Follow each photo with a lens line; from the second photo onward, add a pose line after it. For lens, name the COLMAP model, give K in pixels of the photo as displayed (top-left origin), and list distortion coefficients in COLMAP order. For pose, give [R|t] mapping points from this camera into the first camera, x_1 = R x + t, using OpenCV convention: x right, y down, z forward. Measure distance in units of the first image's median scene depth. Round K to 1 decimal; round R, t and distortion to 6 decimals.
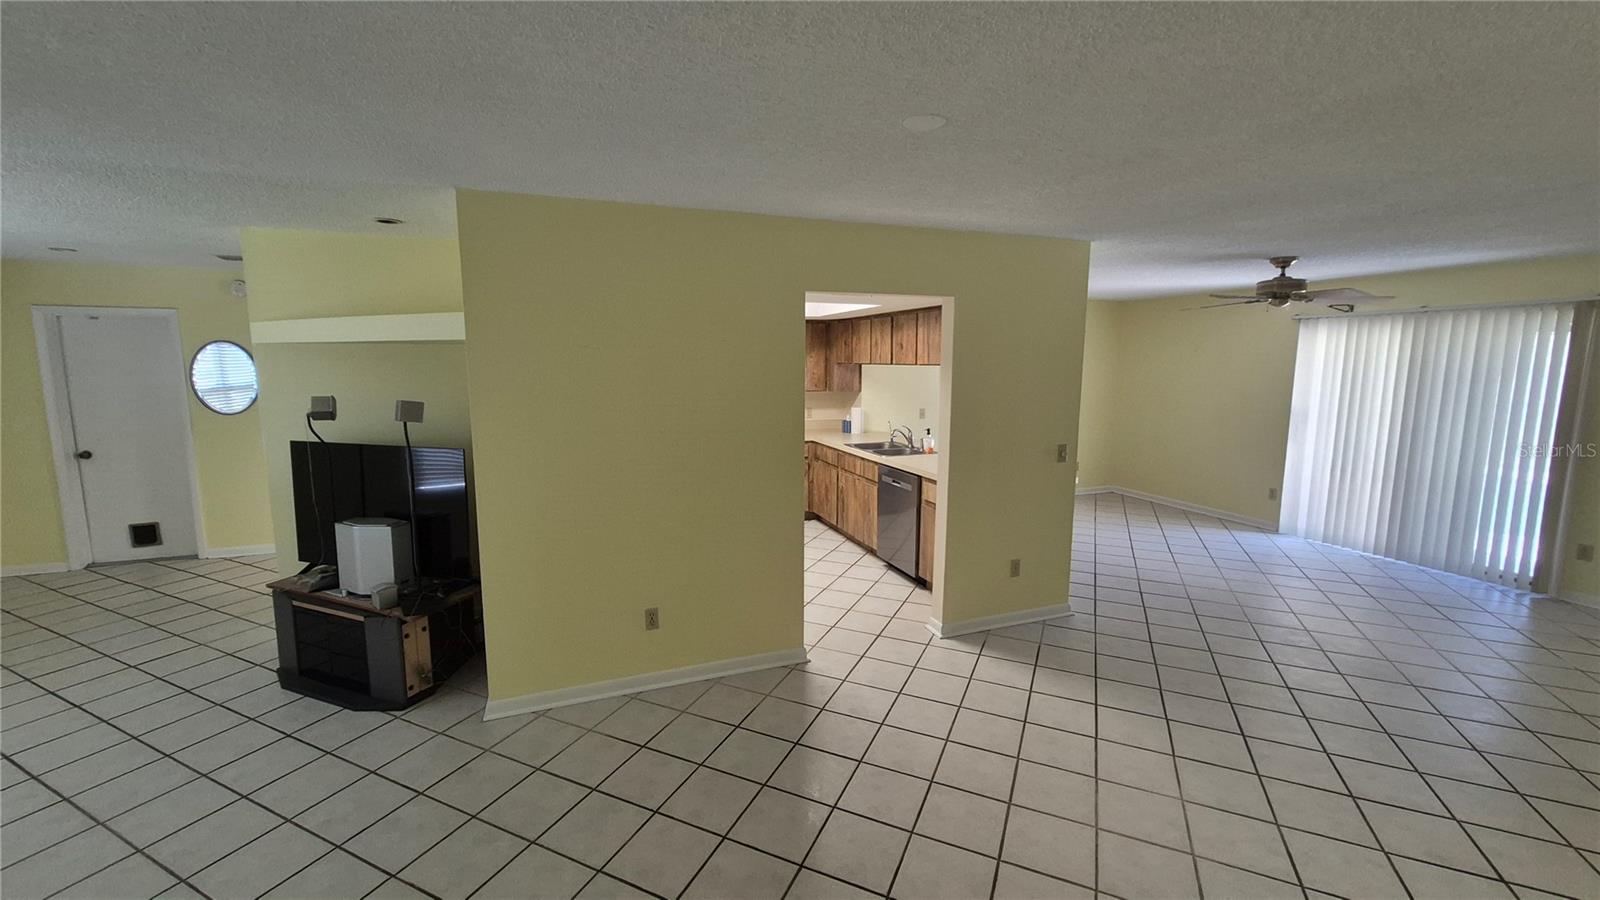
lens RADIAL K [[629.4, 0, 799.4], [0, 629.4, 444.9], [0, 0, 1]] dist [0.000745, 0.000100]
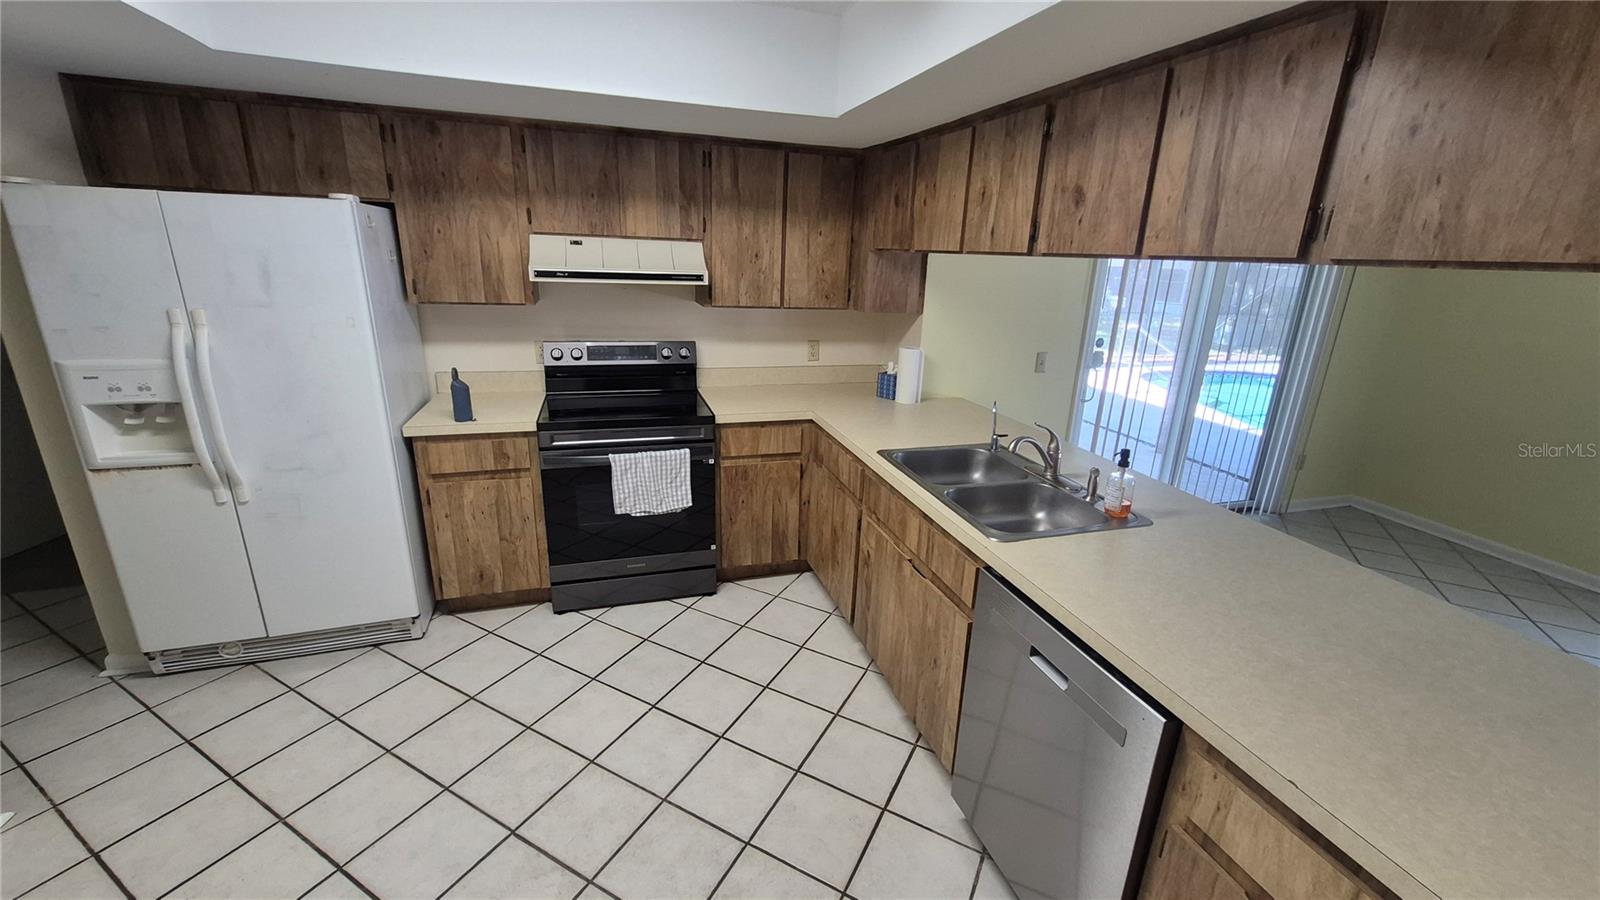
lens RADIAL K [[629.4, 0, 799.3], [0, 629.4, 441.4], [0, 0, 1]] dist [0.000745, 0.000100]
pose [[0.997596, 0.051217, -0.046689, 0.035238], [-0.043121, 0.986111, 0.160391, -0.066614], [0.054255, -0.157992, 0.985949, 0.551821]]
